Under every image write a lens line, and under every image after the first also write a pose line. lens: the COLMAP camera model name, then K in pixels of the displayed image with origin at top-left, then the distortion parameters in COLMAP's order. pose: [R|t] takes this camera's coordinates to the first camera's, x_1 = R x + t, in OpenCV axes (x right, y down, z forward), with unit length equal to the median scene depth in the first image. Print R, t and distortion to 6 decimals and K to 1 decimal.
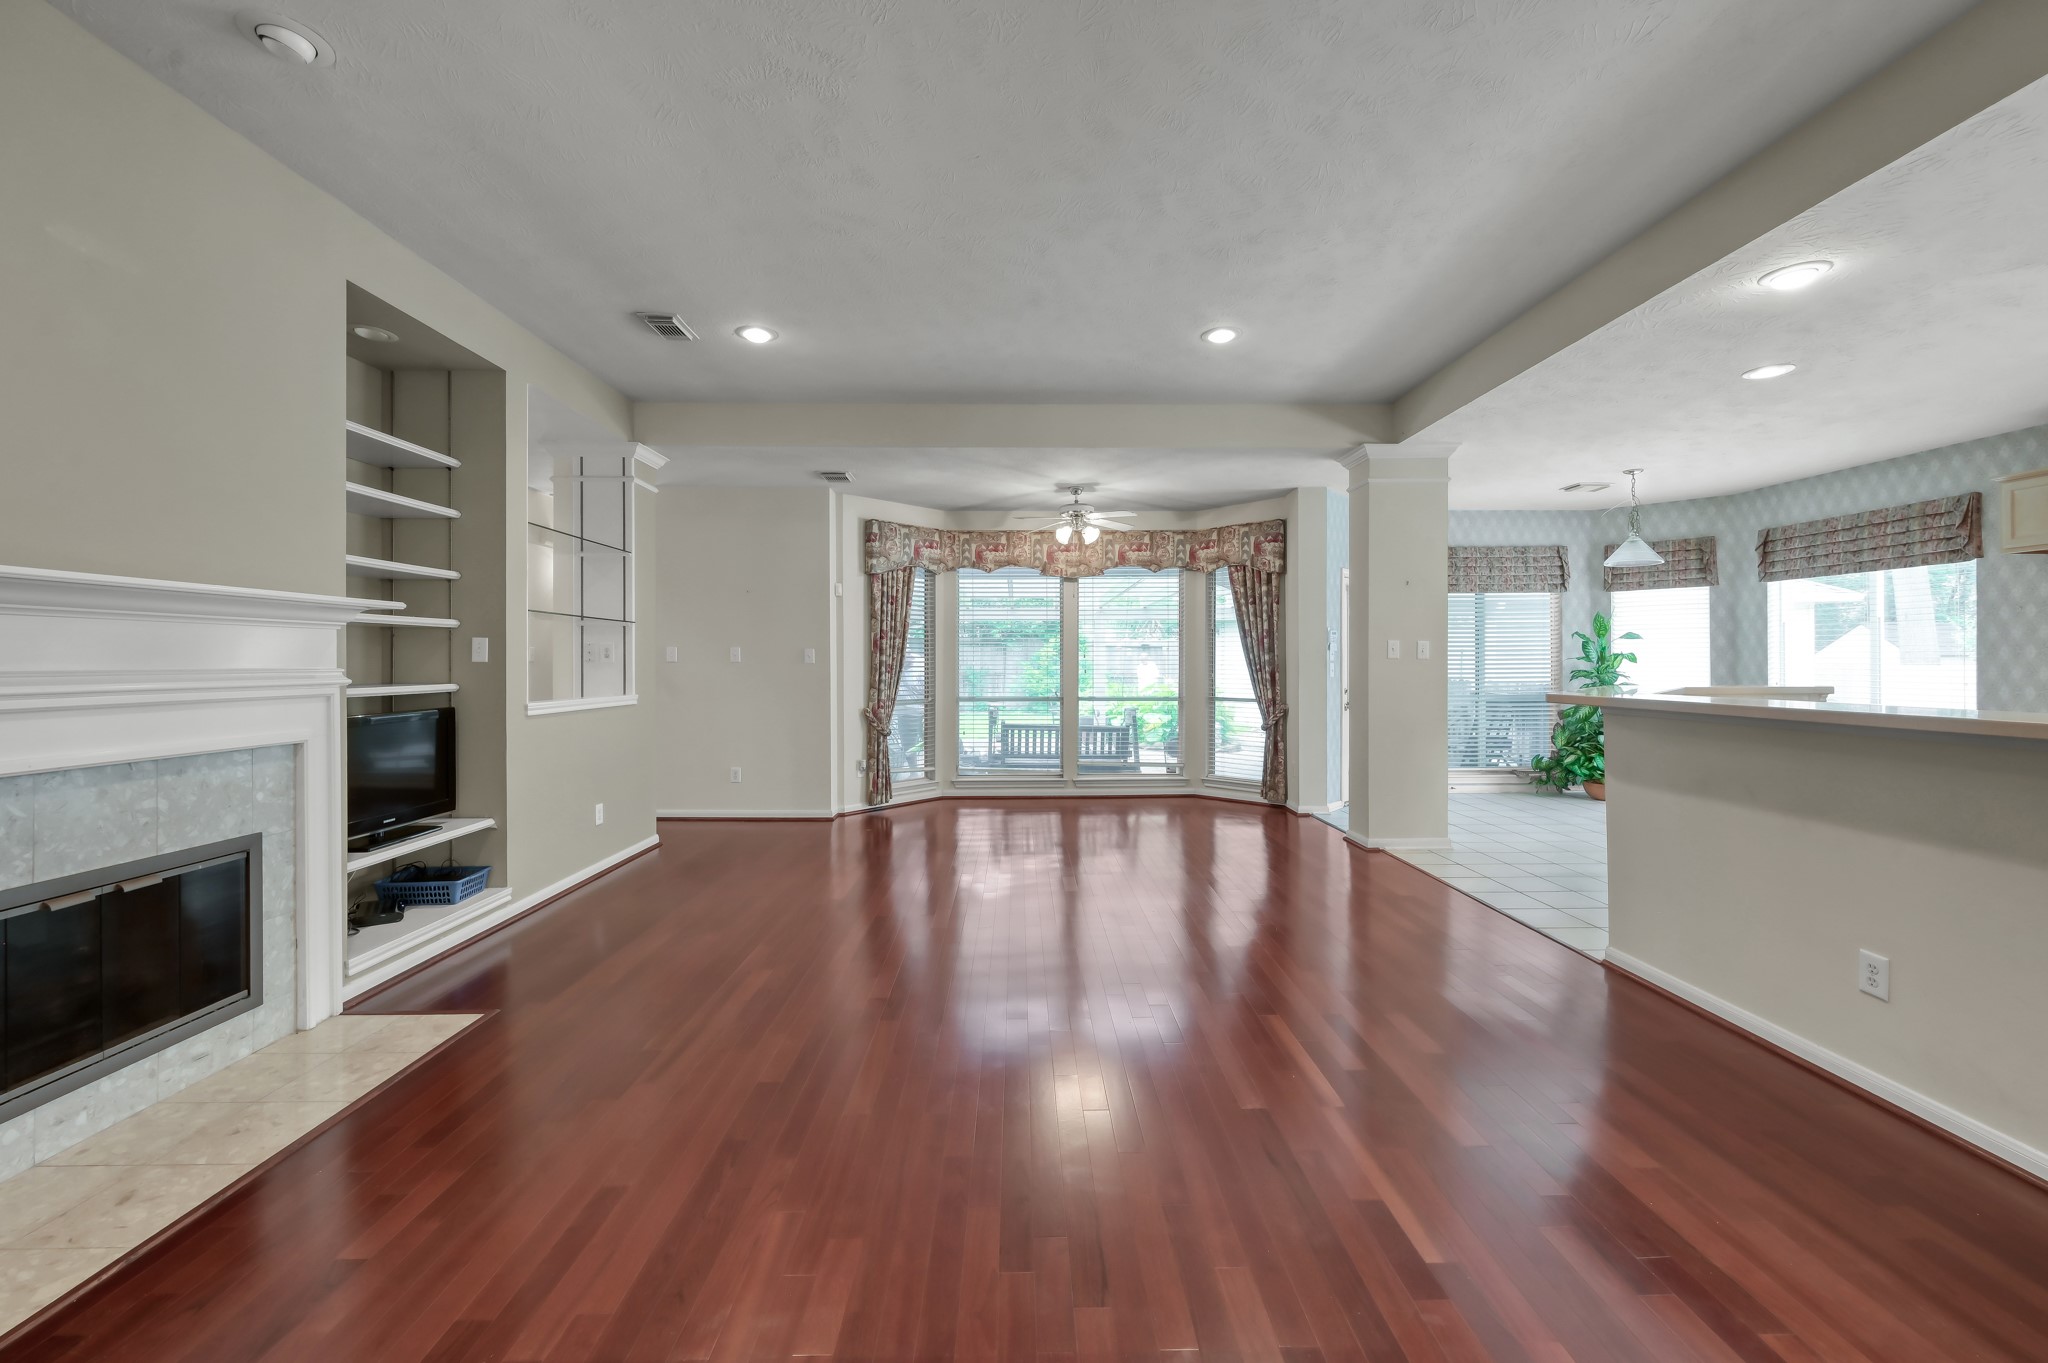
lens RADIAL K [[809.3, 0, 1033.9], [0, 809.3, 664.5], [0, 0, 1]] dist [-0.000976, 0.000102]
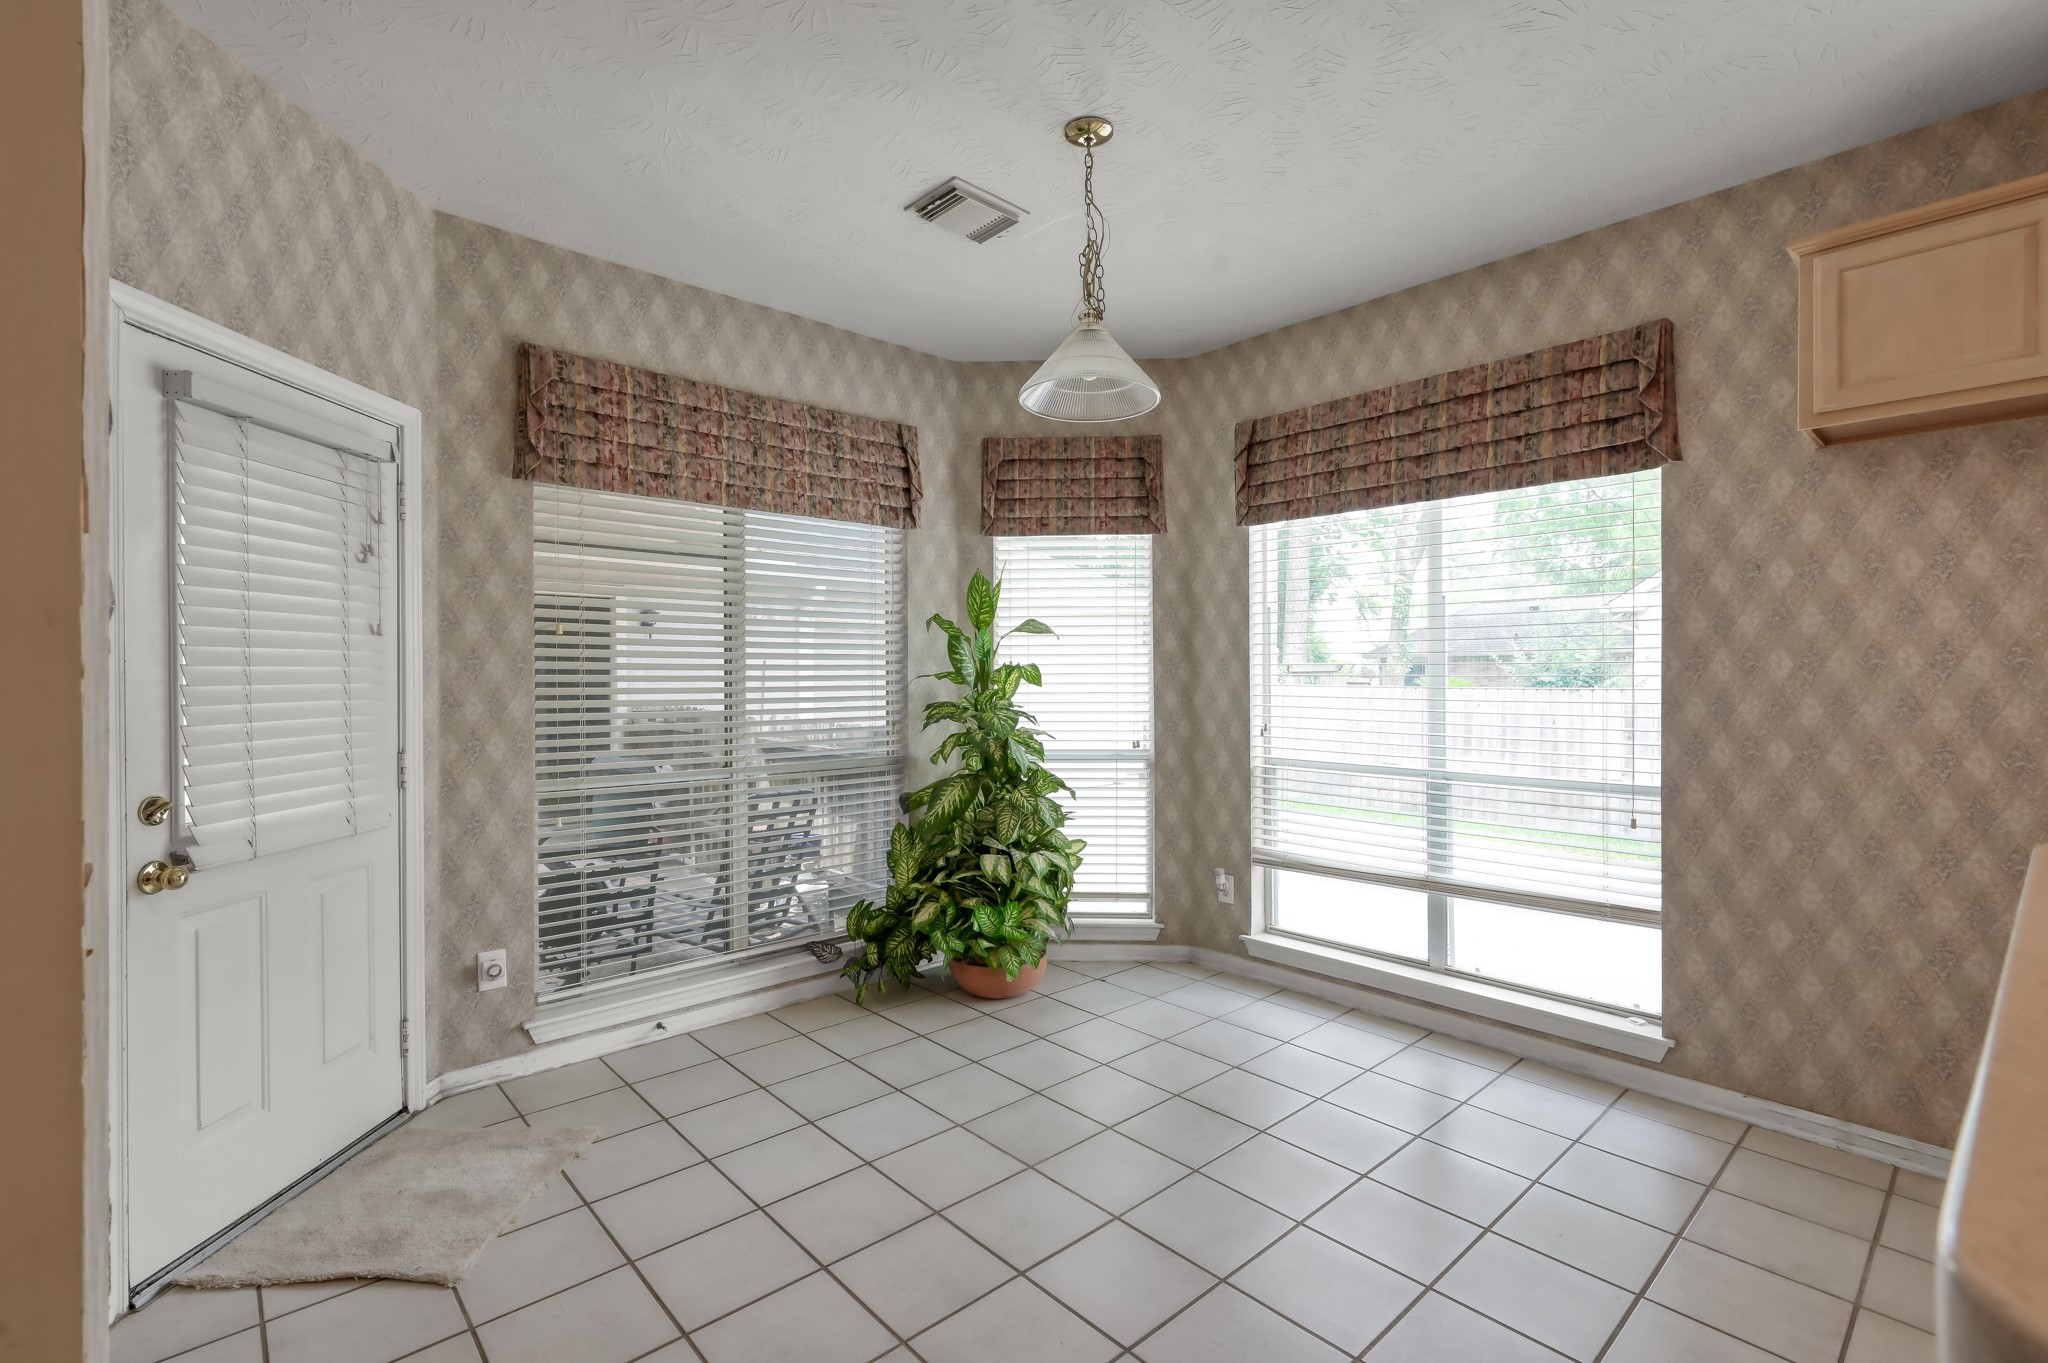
lens RADIAL K [[918.6, 0, 1025.8], [0, 918.6, 686.2], [0, 0, 1]] dist [0.003905, -0.000373]
pose [[0.752323, -0.004119, 0.658781, 0.417143], [0.001506, 0.999989, 0.004533, -0.004414], [-0.658792, -0.002418, 0.752321, 0.652400]]
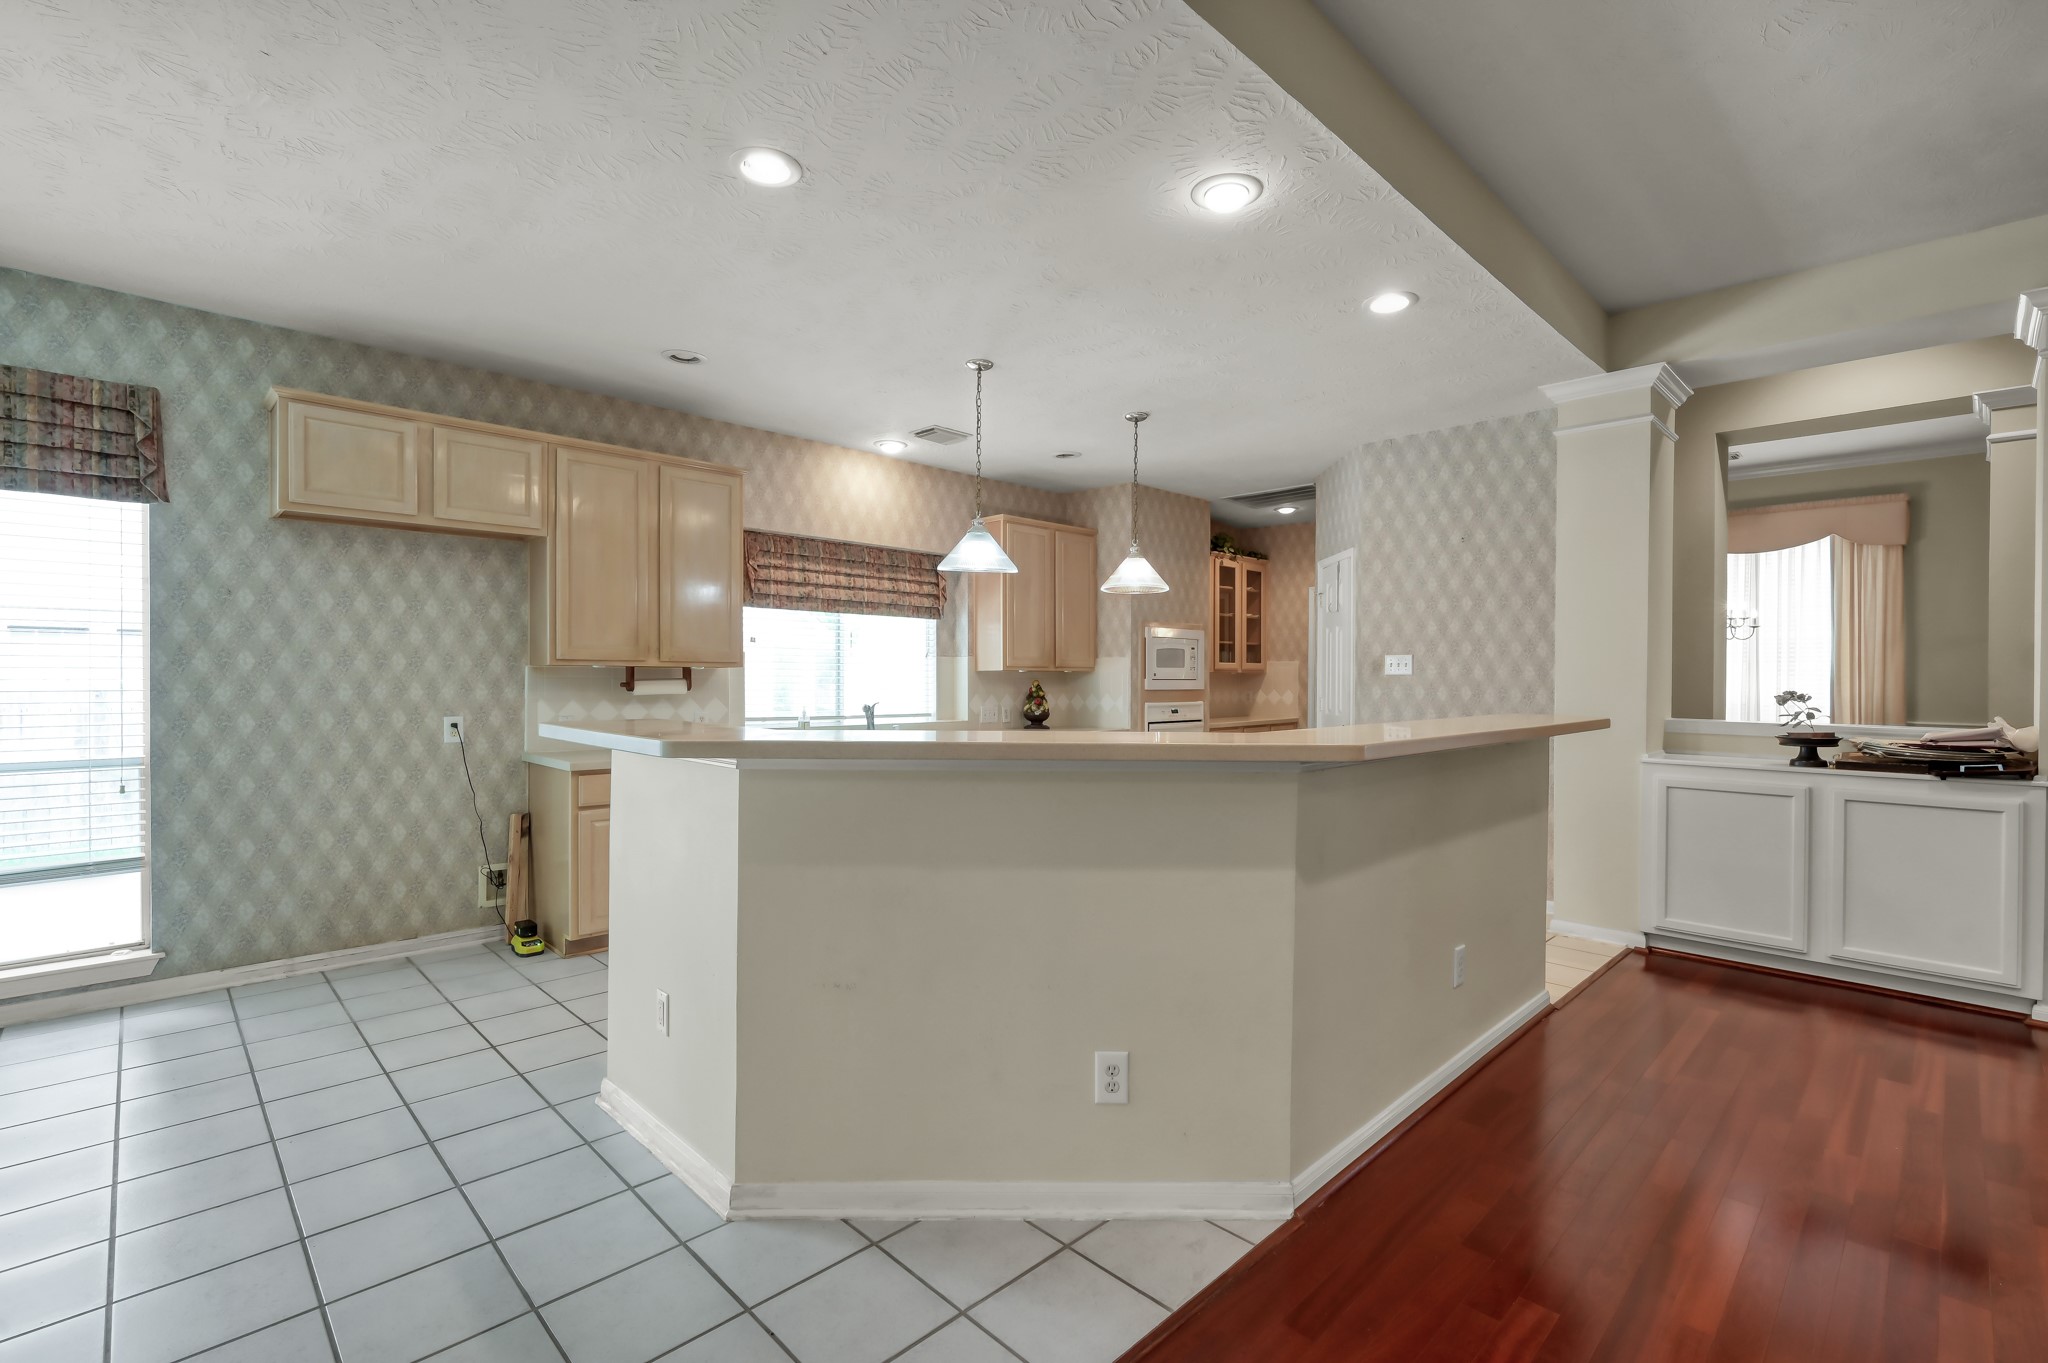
lens RADIAL K [[912.4, 0, 1026.0], [0, 912.4, 679.9], [0, 0, 1]] dist [-0.000504, 0.000358]
pose [[-0.686402, -0.005063, 0.727205, 0.186211], [-0.001527, 0.999984, 0.005521, -0.003784], [-0.727221, 0.002679, -0.686398, 0.769178]]
